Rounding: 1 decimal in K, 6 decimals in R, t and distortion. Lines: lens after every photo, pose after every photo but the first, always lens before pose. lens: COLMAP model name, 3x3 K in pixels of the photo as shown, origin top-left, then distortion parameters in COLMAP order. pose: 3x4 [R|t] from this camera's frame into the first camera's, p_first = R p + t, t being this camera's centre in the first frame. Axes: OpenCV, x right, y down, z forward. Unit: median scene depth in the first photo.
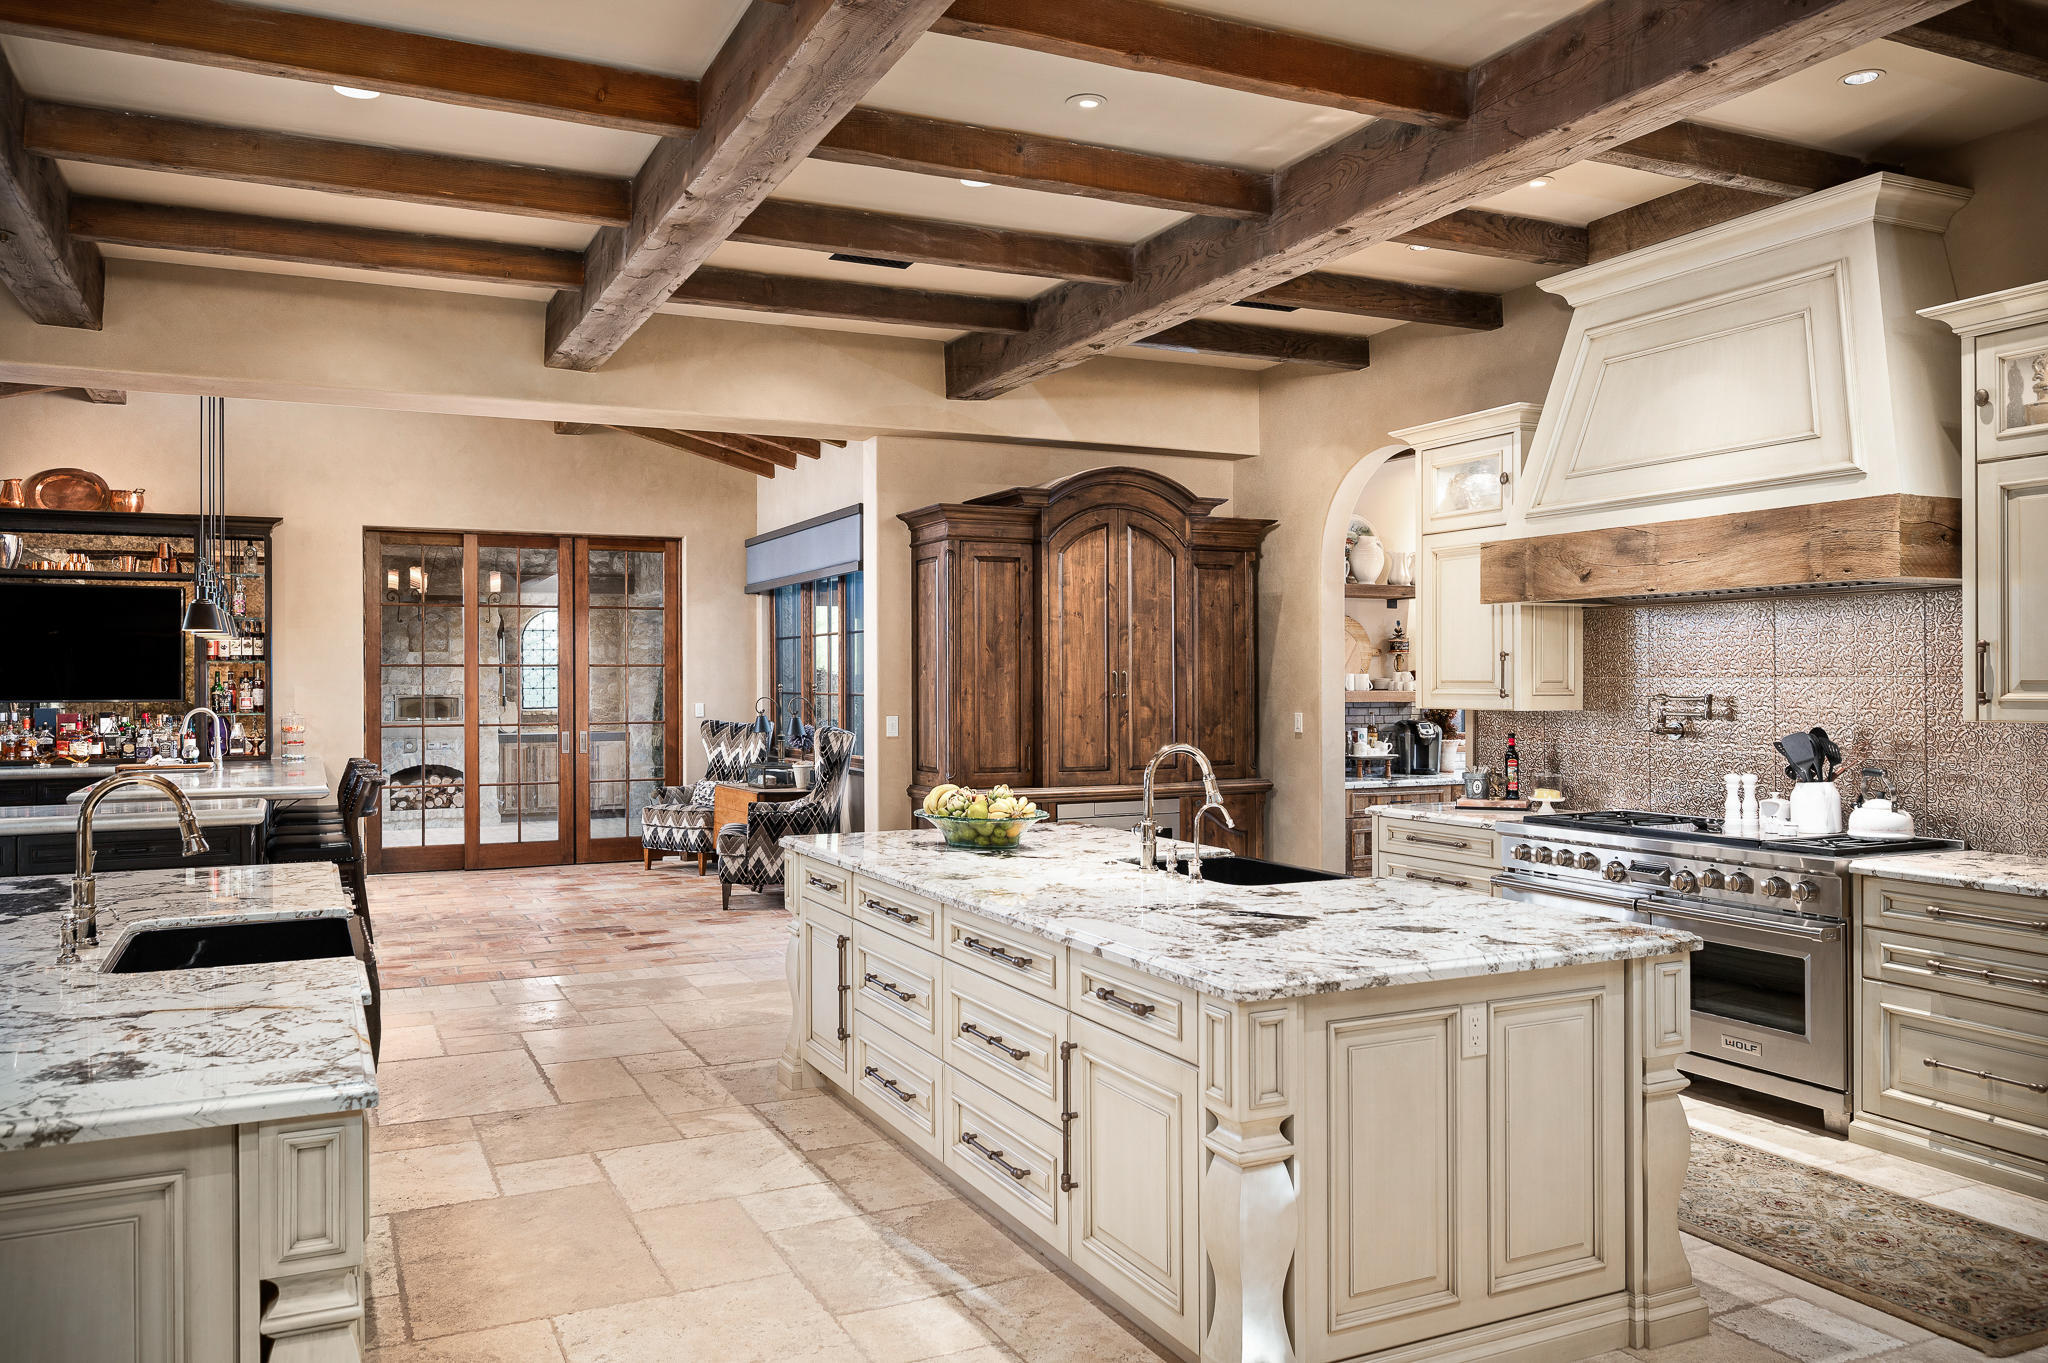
lens RADIAL K [[1482.2, 0, 1019.4], [0, 1482.2, 676.6], [0, 0, 1]] dist [-0.007786, -0.000364]
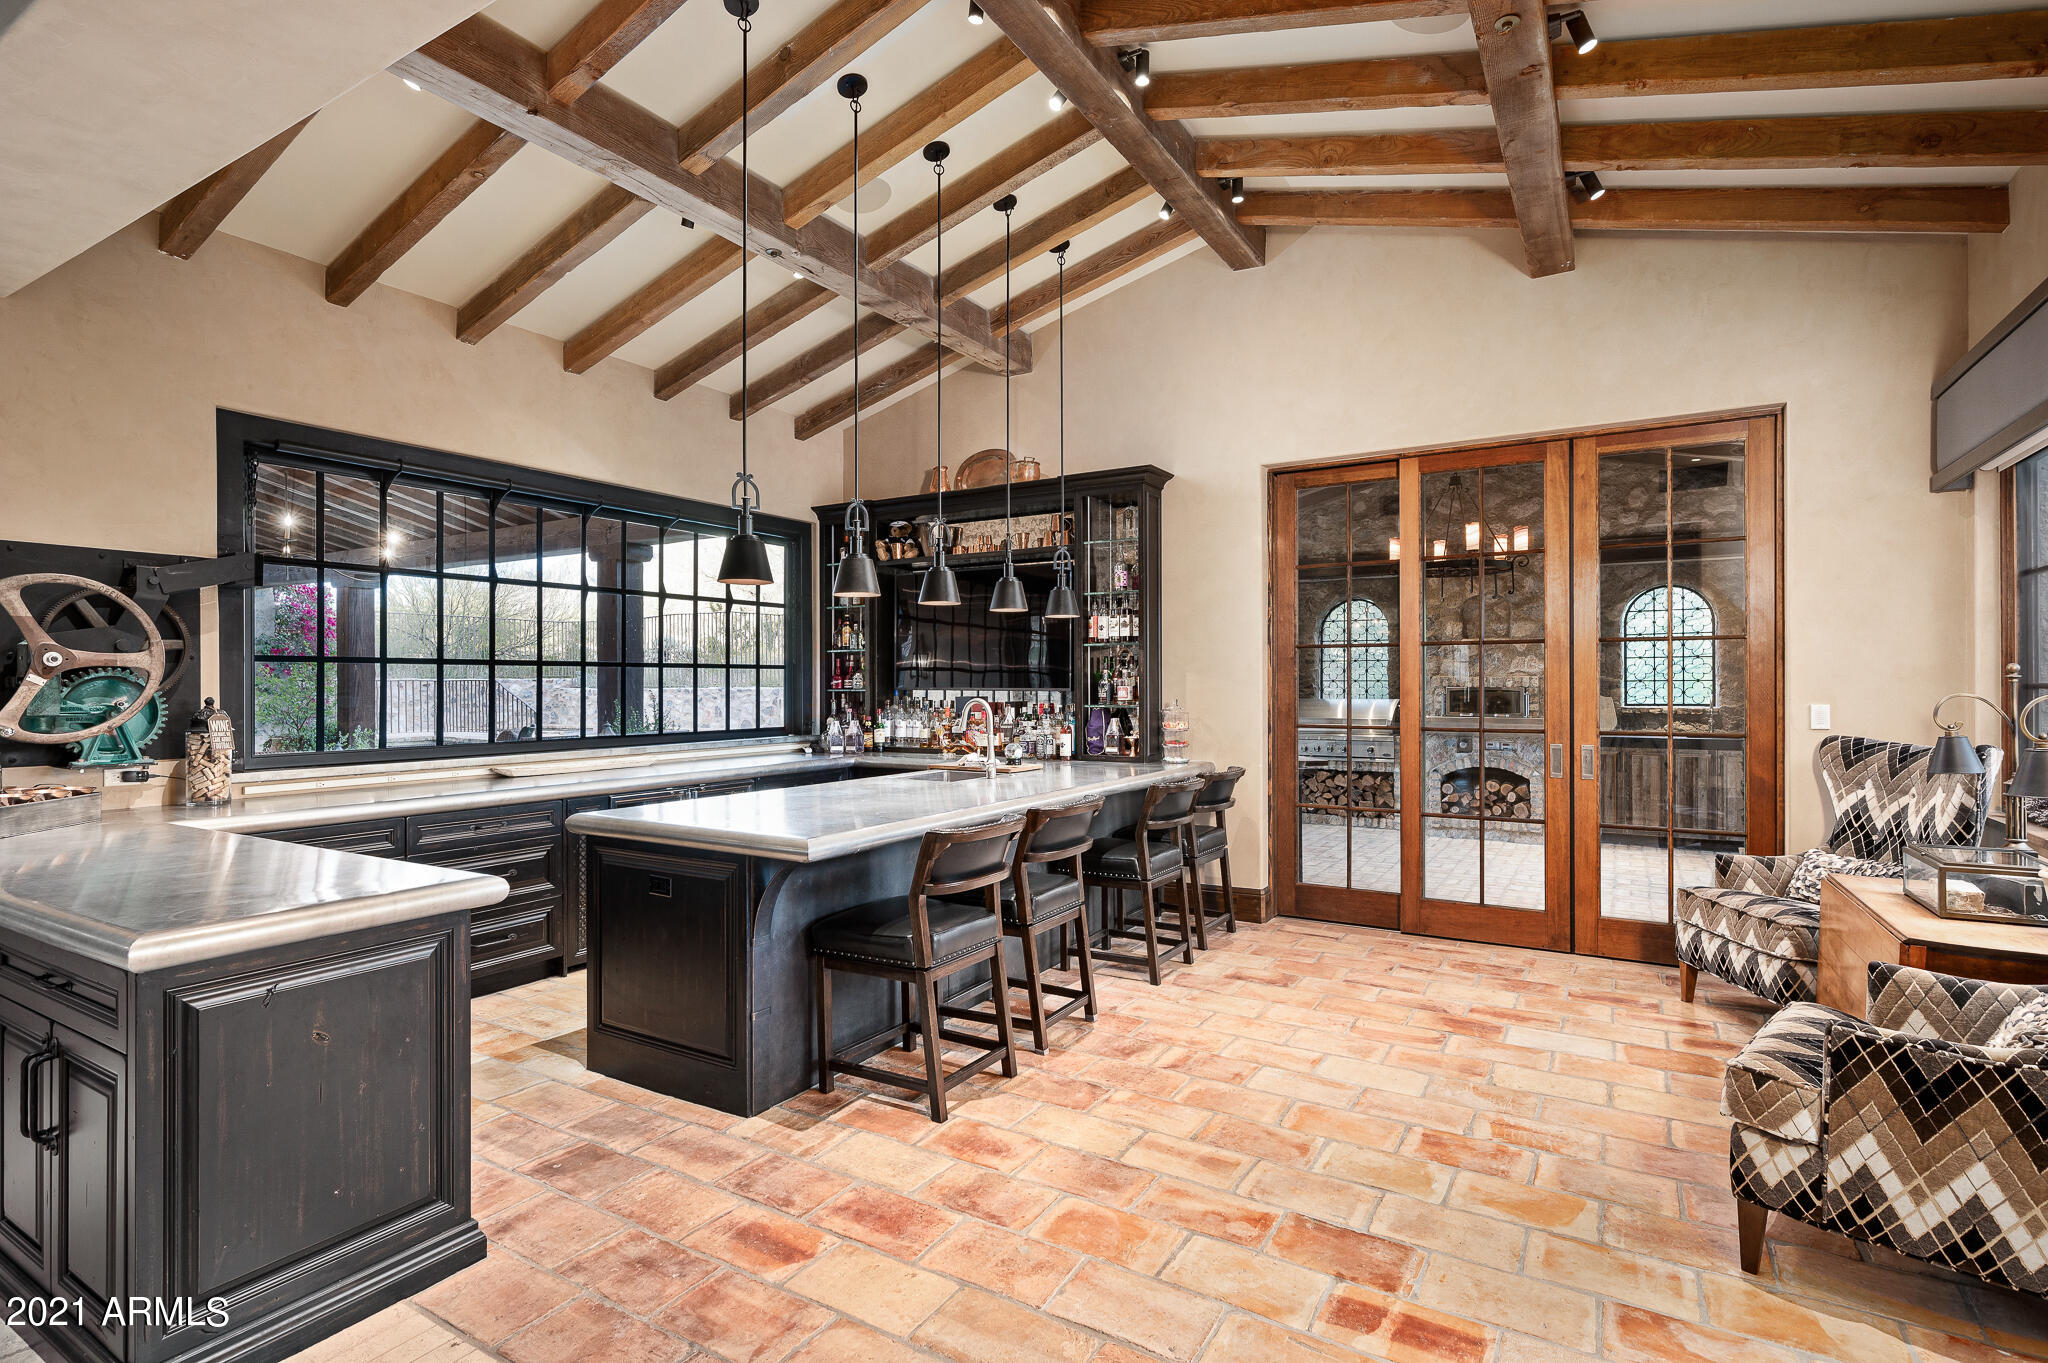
lens RADIAL K [[993.1, 0, 1018.5], [0, 993.1, 681.4], [0, 0, 1]] dist [0.001854, -0.000022]
pose [[0.545582, 0.002439, -0.838054, -0.073348], [0.001316, 0.999992, 0.003767, 0.008065], [0.838057, -0.003158, 0.545574, 0.575727]]
